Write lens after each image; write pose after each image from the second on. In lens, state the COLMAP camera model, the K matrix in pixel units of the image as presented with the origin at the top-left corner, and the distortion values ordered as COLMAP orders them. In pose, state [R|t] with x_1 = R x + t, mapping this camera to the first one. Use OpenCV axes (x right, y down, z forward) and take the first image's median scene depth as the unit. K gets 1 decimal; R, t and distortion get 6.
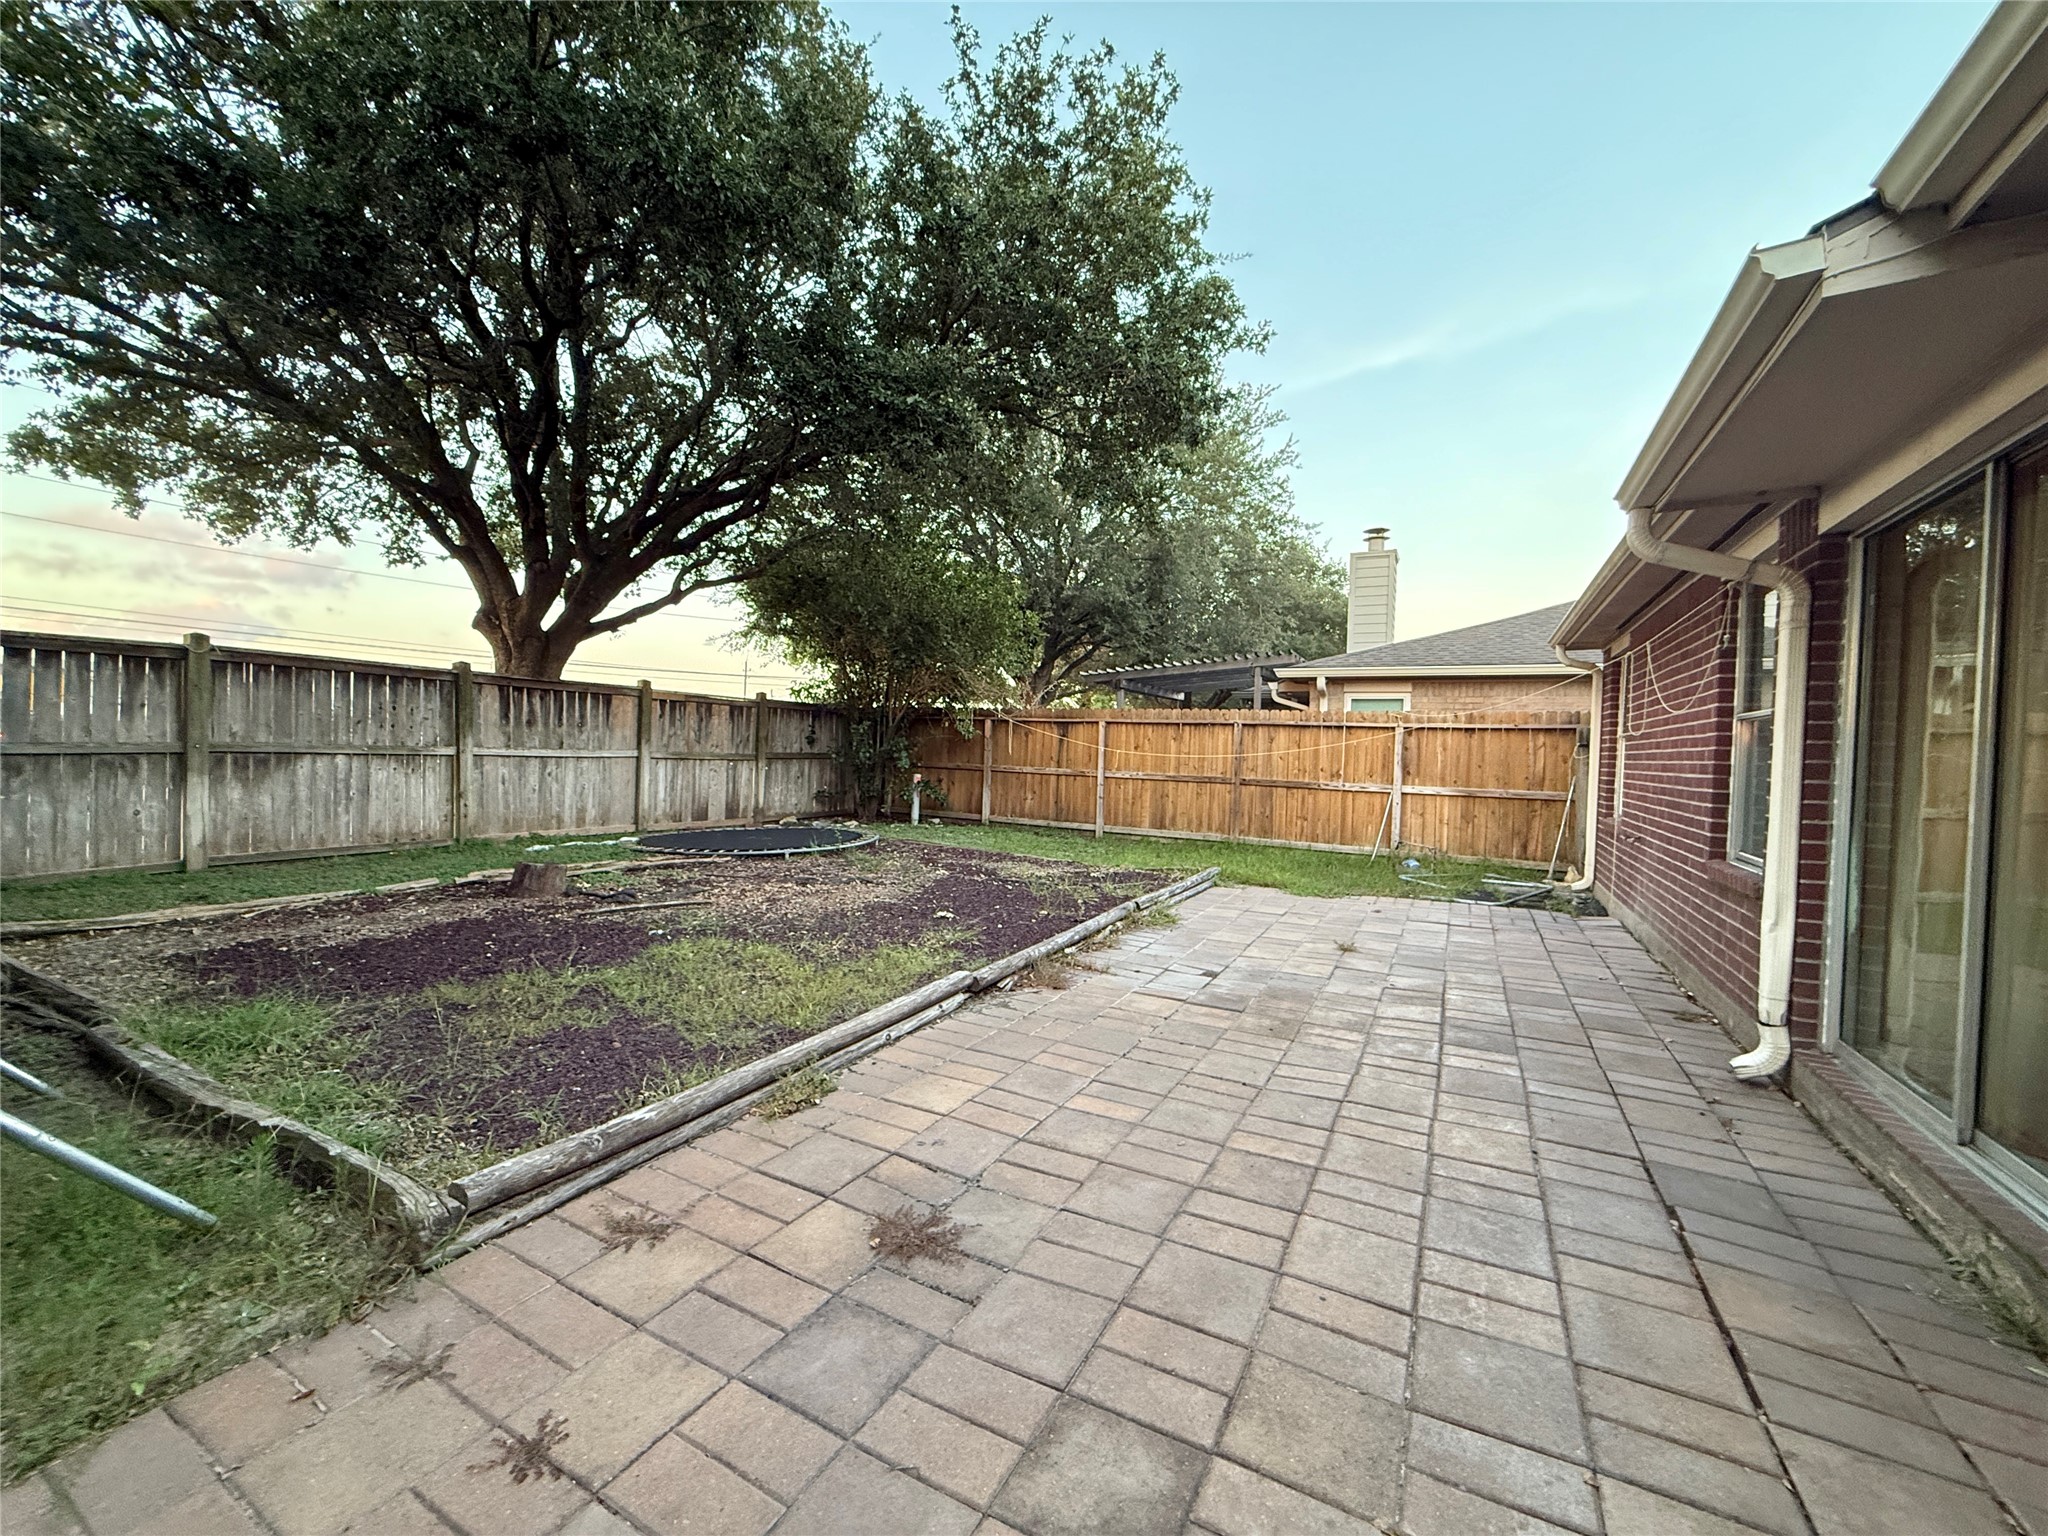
lens RADIAL K [[825.5, 0, 1031.9], [0, 825.5, 763.4], [0, 0, 1]] dist [-0.000925, 0.000088]
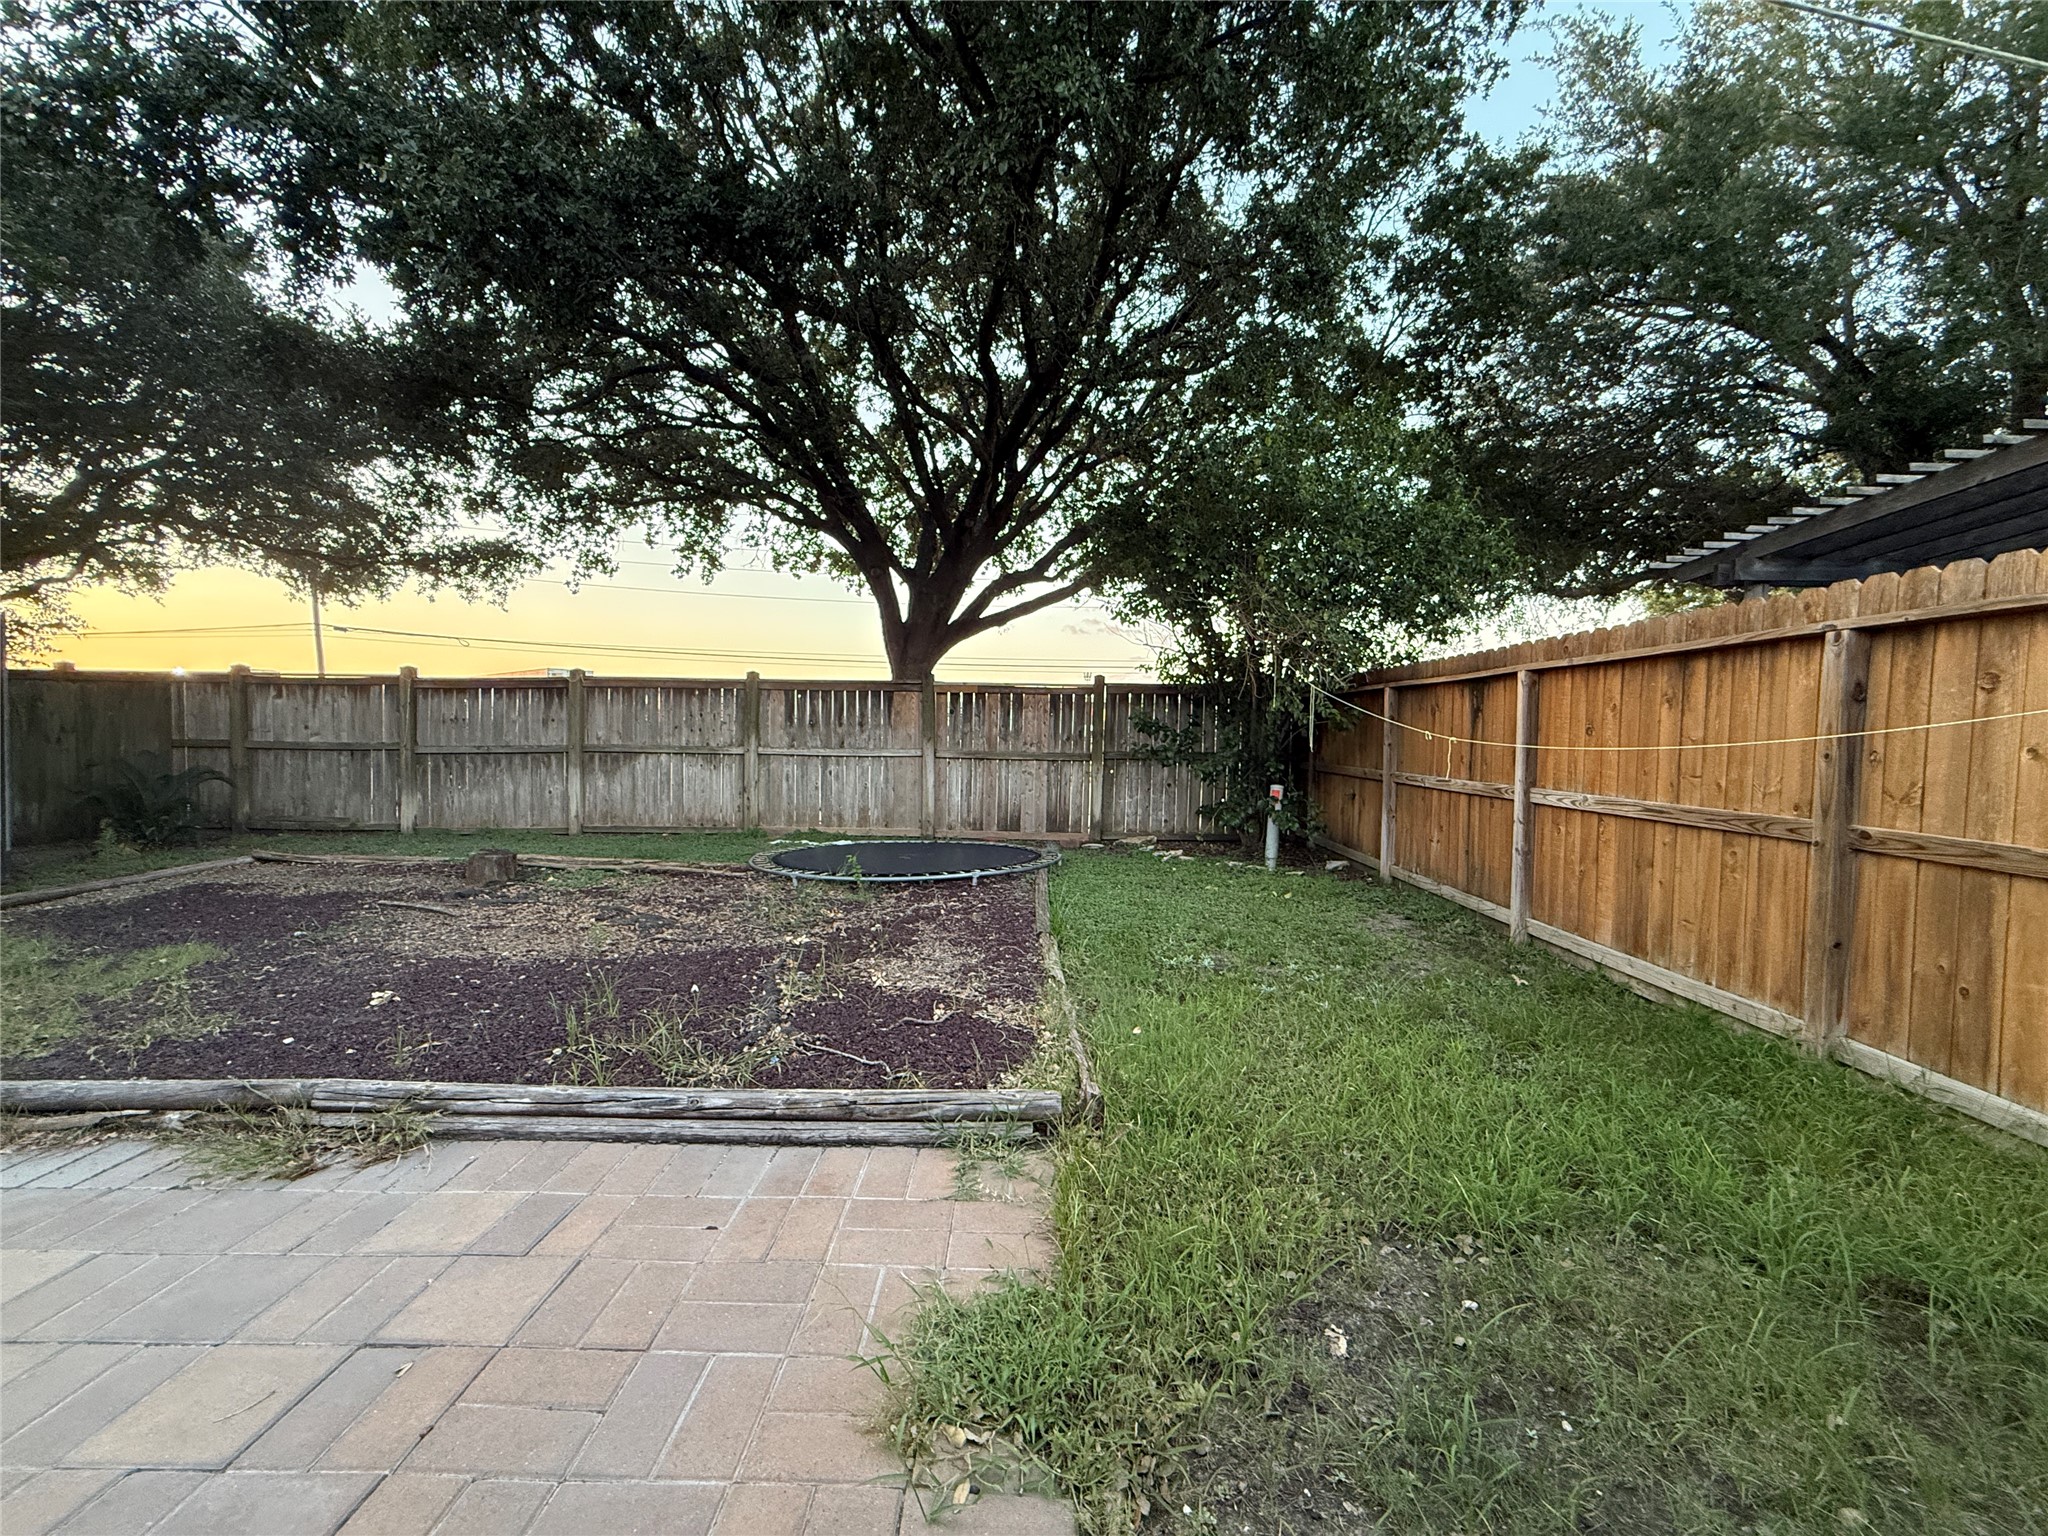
lens RADIAL K [[825.5, 0, 1031.9], [0, 825.5, 763.4], [0, 0, 1]] dist [-0.000925, 0.000088]
pose [[0.455158, 0.004602, -0.890399, 0.392092], [-0.011510, 0.999934, -0.000715, -0.000654], [0.890336, 0.010574, 0.455181, 0.658706]]
